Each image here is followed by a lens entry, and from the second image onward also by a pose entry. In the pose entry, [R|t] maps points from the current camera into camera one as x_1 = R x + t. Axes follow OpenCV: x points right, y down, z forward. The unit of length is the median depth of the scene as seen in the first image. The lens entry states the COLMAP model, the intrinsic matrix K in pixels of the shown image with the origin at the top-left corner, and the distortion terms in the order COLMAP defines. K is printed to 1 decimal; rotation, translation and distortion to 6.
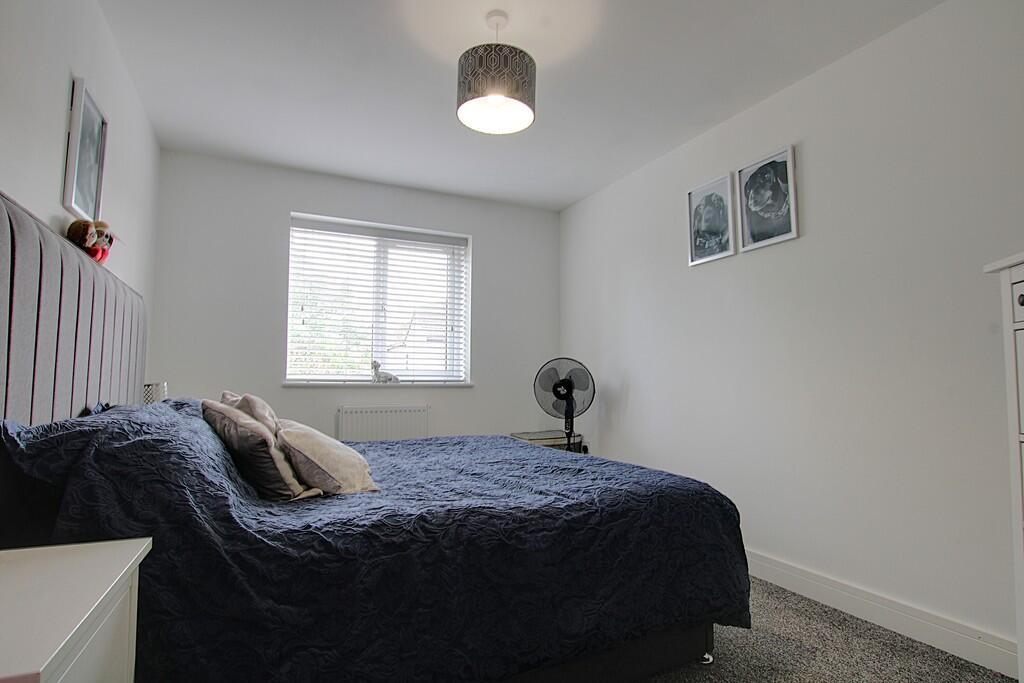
lens RADIAL K [[515.6, 0, 512.0], [0, 515.6, 341.5], [0, 0, 1]] dist [-0.029357, -0.000020]
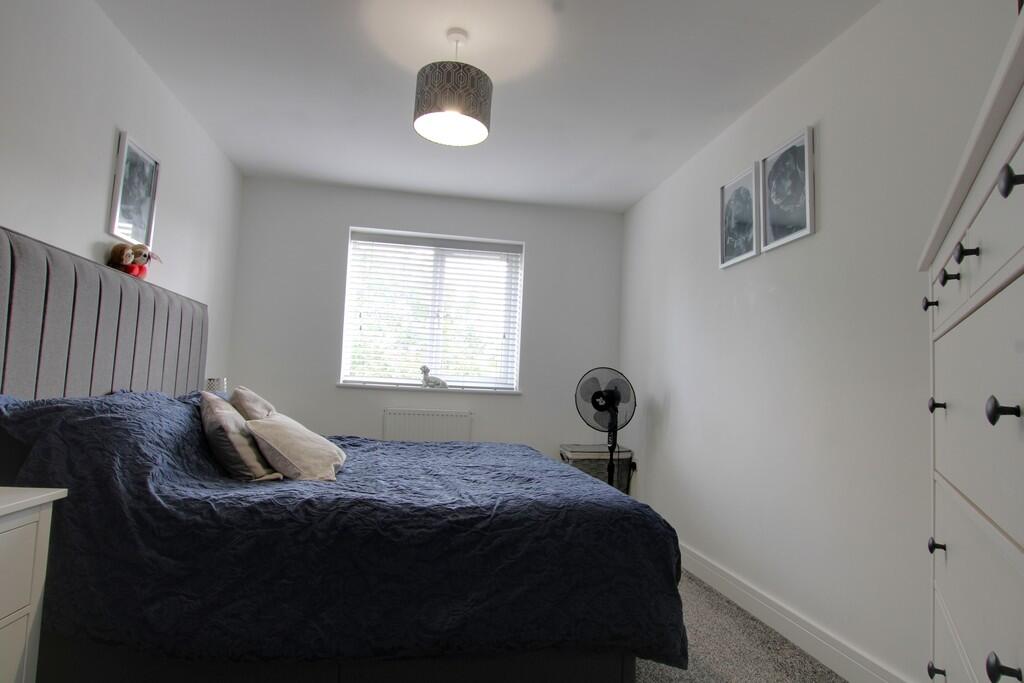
lens RADIAL K [[540.2, 0, 512.0], [0, 540.2, 341.5], [0, 0, 1]] dist [-0.028855, 0.000668]
pose [[0.961873, 0.014017, -0.273138, 0.386676], [-0.018855, 0.999708, -0.015097, 0.003536], [0.272847, 0.019672, 0.961856, -0.003792]]
